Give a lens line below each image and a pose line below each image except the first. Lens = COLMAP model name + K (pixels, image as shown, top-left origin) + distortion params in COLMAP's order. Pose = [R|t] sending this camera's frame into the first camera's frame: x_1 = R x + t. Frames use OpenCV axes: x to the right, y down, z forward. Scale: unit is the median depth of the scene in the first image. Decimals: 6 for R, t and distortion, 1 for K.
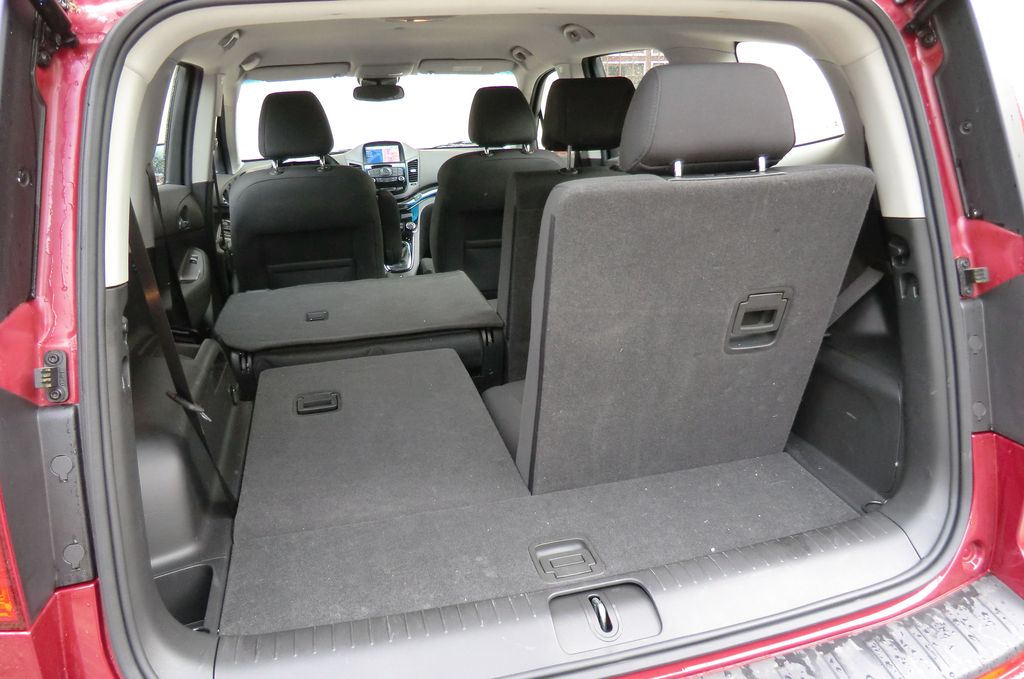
lens RADIAL K [[723.7, 0, 517.3], [0, 723.7, 339.4], [0, 0, 1]] dist [-0.090871, 0.110973]
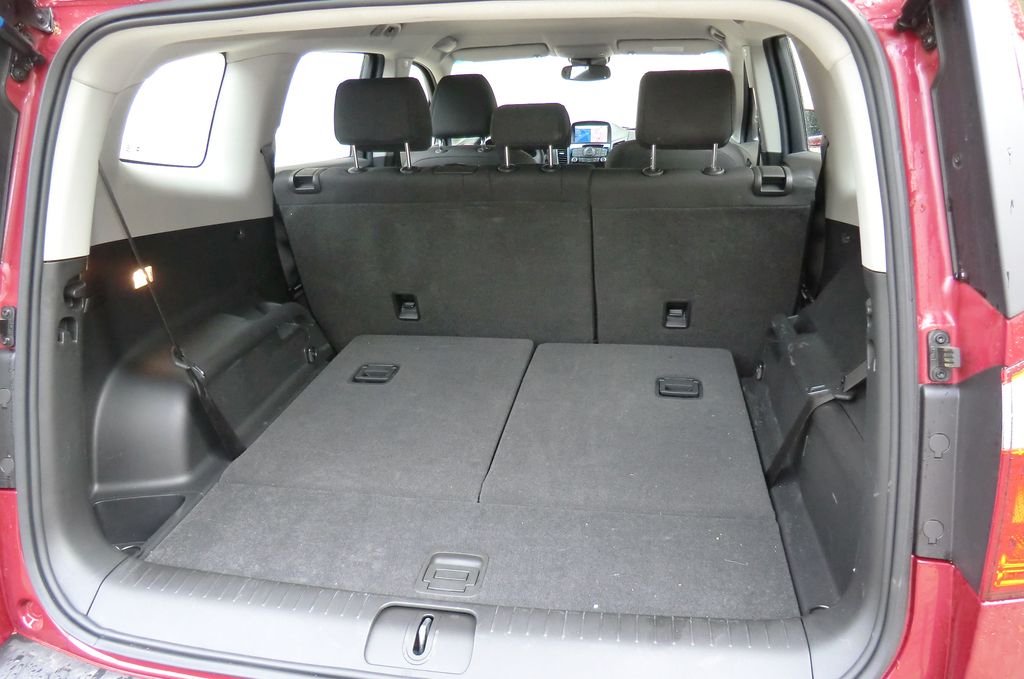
lens RADIAL K [[723.7, 0, 517.3], [0, 723.7, 339.4], [0, 0, 1]] dist [-0.090871, 0.110973]
pose [[0.914547, 0.146065, -0.377186, 0.273724], [-0.131291, 0.989228, 0.064741, -0.052058], [0.382580, -0.009687, 0.923872, 0.067667]]
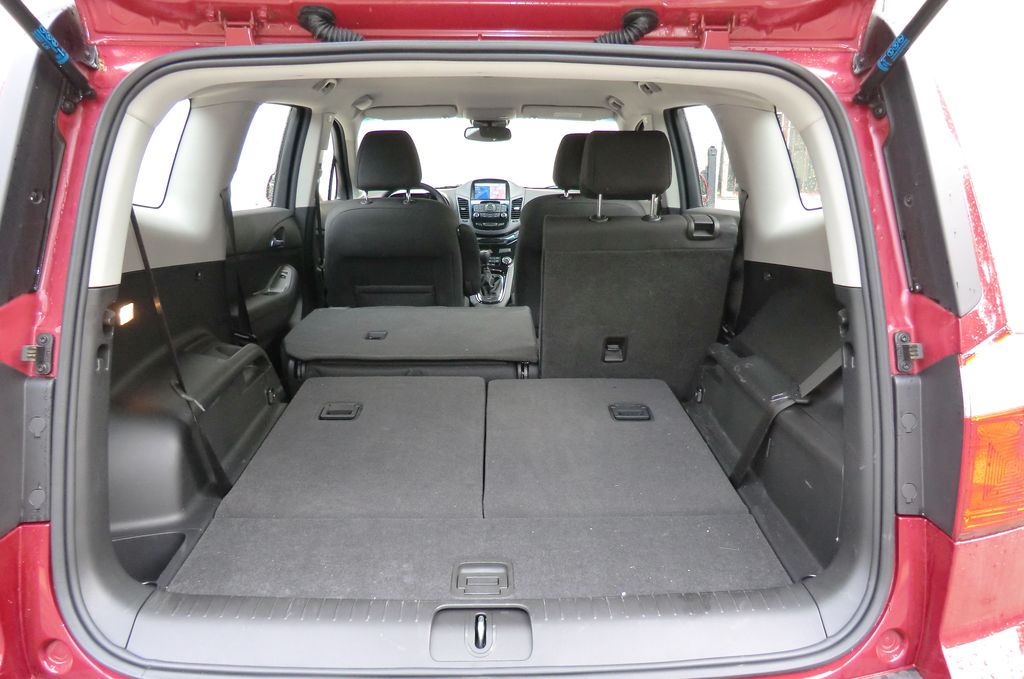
lens RADIAL K [[723.7, 0, 517.3], [0, 723.7, 339.4], [0, 0, 1]] dist [-0.090871, 0.110973]
pose [[0.974693, 0.096735, -0.201534, 0.170052], [-0.107106, 0.993394, -0.041184, -0.004696], [0.196219, 0.061727, 0.978615, -0.027948]]
